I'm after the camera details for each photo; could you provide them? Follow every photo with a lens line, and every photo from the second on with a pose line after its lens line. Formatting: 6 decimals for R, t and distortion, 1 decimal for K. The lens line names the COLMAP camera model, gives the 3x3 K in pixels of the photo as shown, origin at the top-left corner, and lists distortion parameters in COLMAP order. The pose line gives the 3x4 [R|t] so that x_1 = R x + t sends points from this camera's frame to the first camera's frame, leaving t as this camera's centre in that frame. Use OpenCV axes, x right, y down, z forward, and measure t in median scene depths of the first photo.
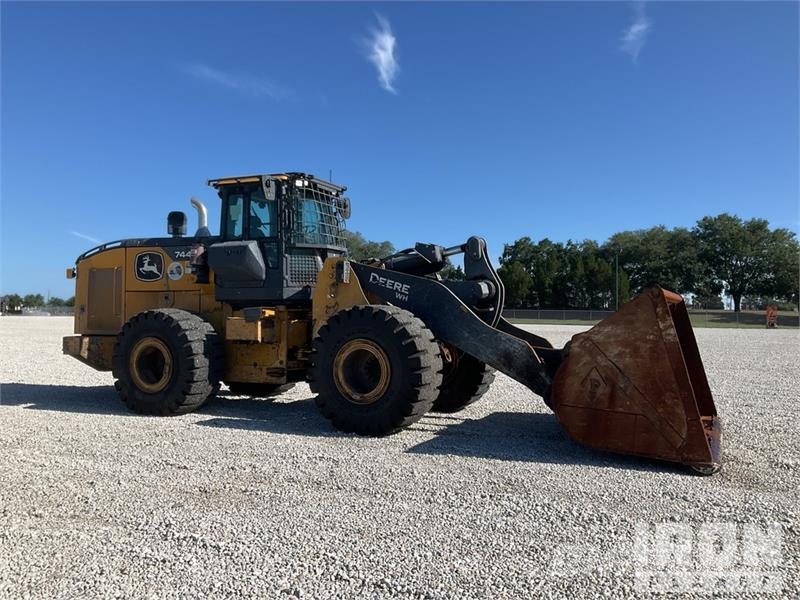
lens RADIAL K [[651.5, 0, 401.2], [0, 651.5, 294.9], [0, 0, 1]] dist [0.065011, -0.095924]
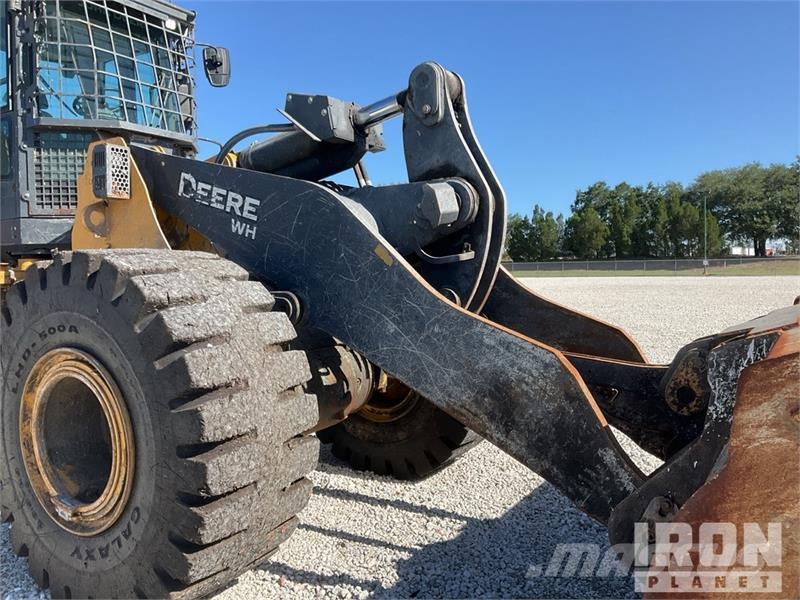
lens RADIAL K [[660.7, 0, 397.3], [0, 660.7, 292.5], [0, 0, 1]] dist [0.072072, -0.130842]
pose [[0.993757, -0.017416, -0.110202, 0.115309], [0.024453, 0.997725, 0.062832, 0.015374], [0.108857, -0.065134, 0.991921, 0.512009]]
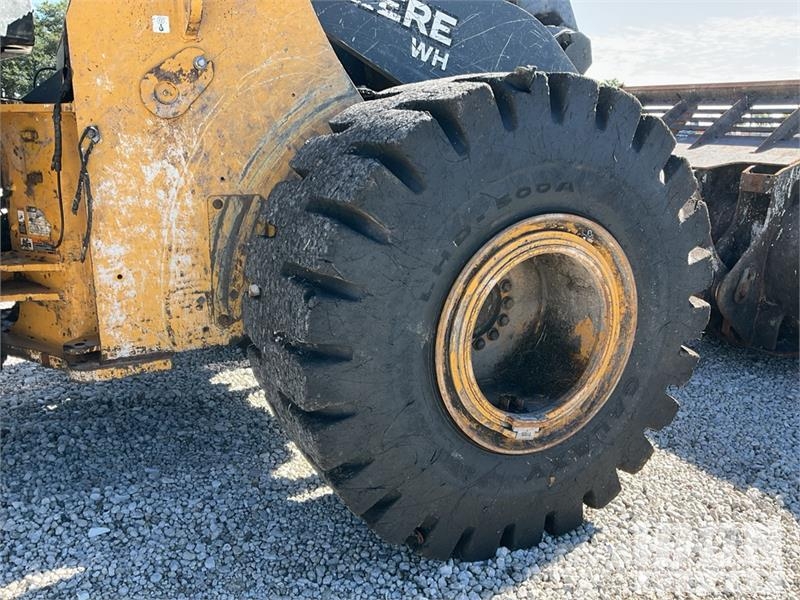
lens RADIAL K [[660.7, 0, 400.5], [0, 660.7, 305.6], [0, 0, 1]] dist [0.072072, -0.130842]
pose [[0.597312, -0.204939, 0.775383, -0.229815], [-0.037677, 0.958563, 0.282379, 0.023649], [-0.801123, -0.197883, 0.564840, 0.682002]]
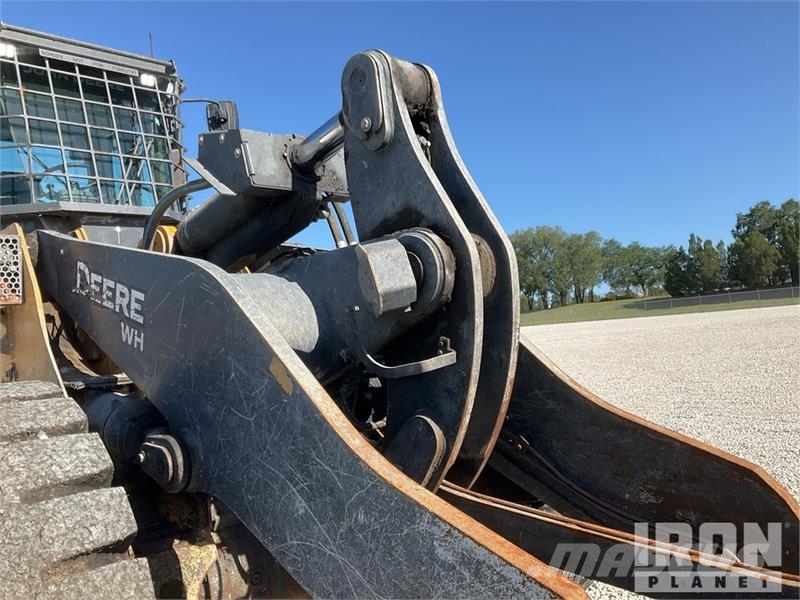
lens RADIAL K [[660.7, 0, 402.4], [0, 660.7, 291.4], [0, 0, 1]] dist [0.072072, -0.130842]
pose [[0.942282, -0.114645, -0.314581, 0.162105], [0.110768, 0.993386, -0.030235, 0.004198], [0.315967, -0.006355, 0.948749, 0.652743]]
